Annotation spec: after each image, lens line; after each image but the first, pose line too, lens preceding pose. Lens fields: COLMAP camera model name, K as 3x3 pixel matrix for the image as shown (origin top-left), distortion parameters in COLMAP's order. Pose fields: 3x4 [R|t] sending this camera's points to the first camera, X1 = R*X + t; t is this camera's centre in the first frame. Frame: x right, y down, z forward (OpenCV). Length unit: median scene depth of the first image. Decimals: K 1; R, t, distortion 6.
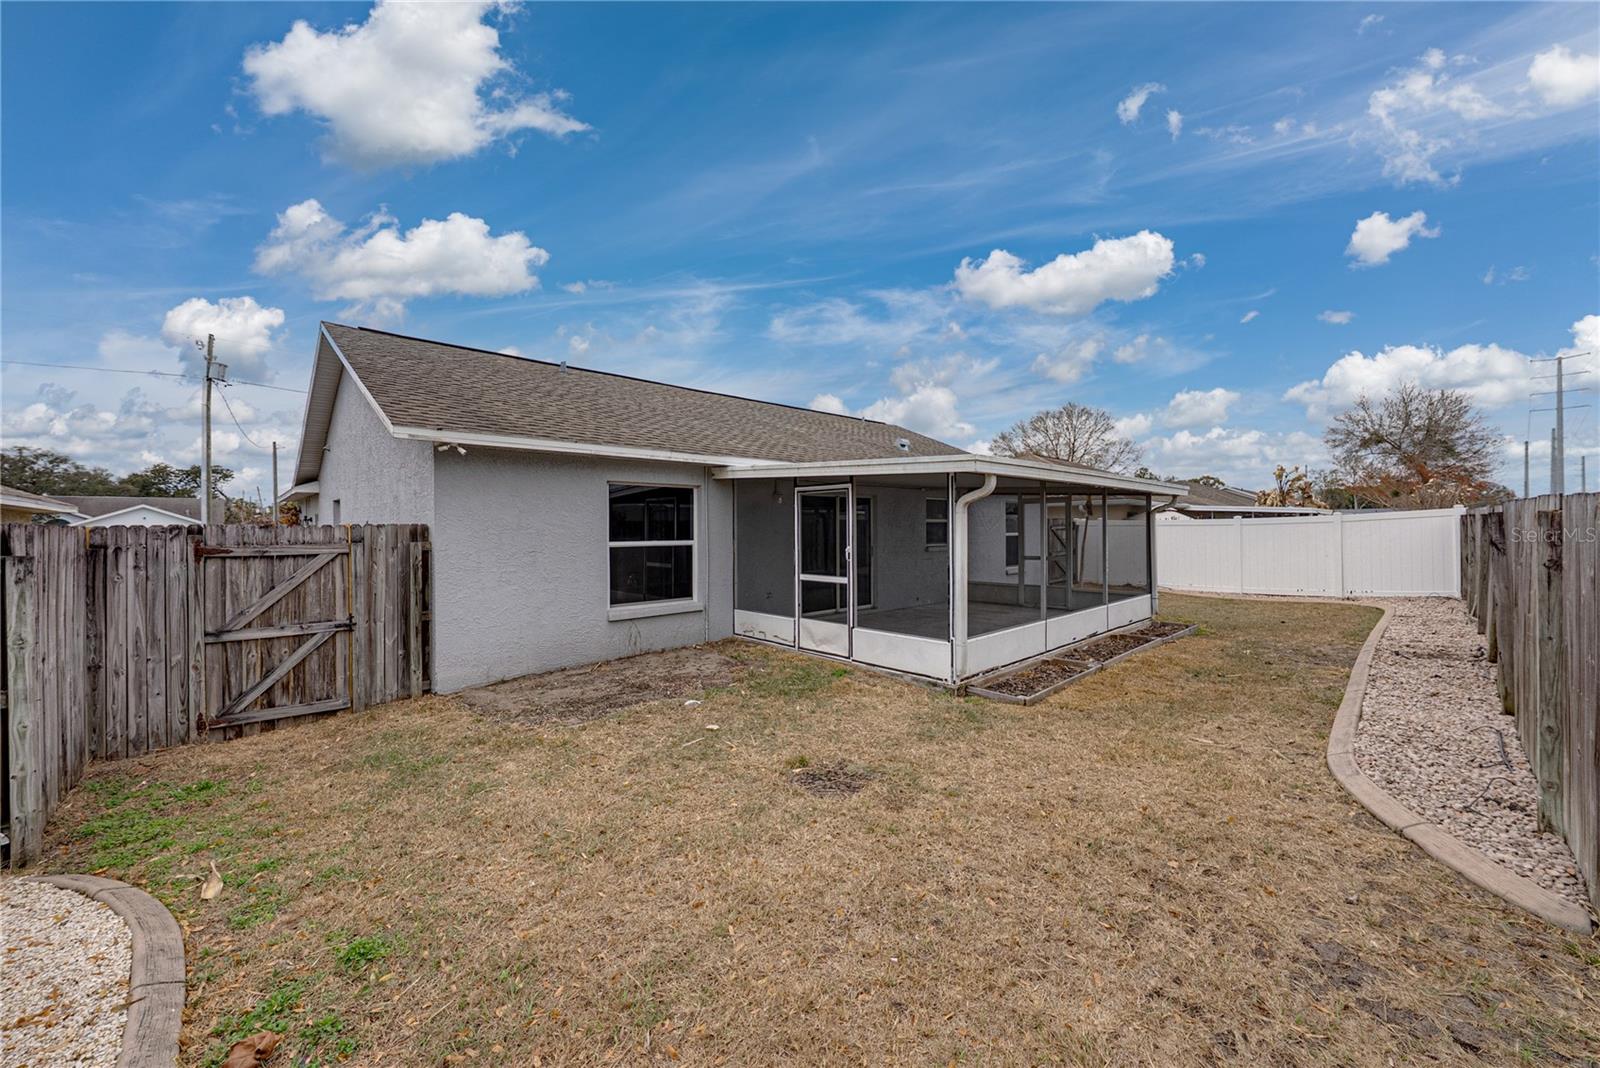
lens RADIAL K [[625.2, 0, 797.7], [0, 625.2, 523.5], [0, 0, 1]] dist [0.000005, -0.000004]
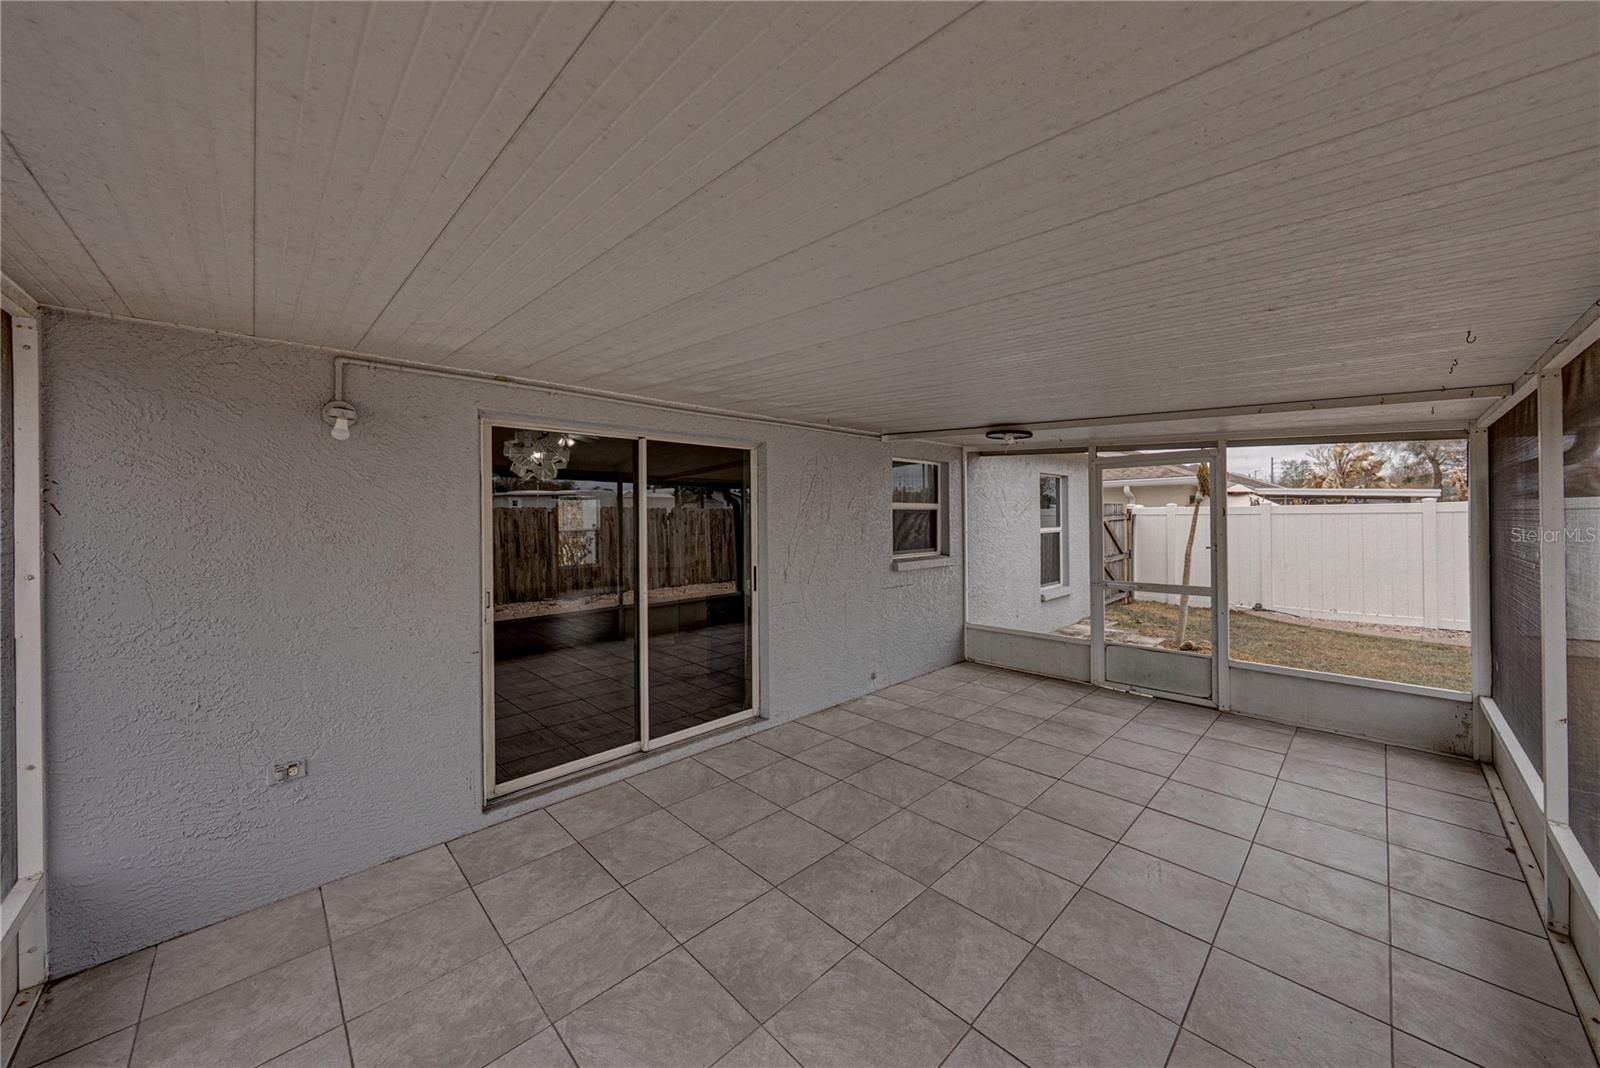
lens RADIAL K [[553.6, 0, 795.9], [0, 553.6, 516.6], [0, 0, 1]] dist [-0.001075, -0.000044]
pose [[0.999850, -0.009694, -0.014332, 0.192582], [0.009665, 0.999951, -0.002093, 0.005839], [0.014352, 0.001954, 0.999895, 0.805357]]
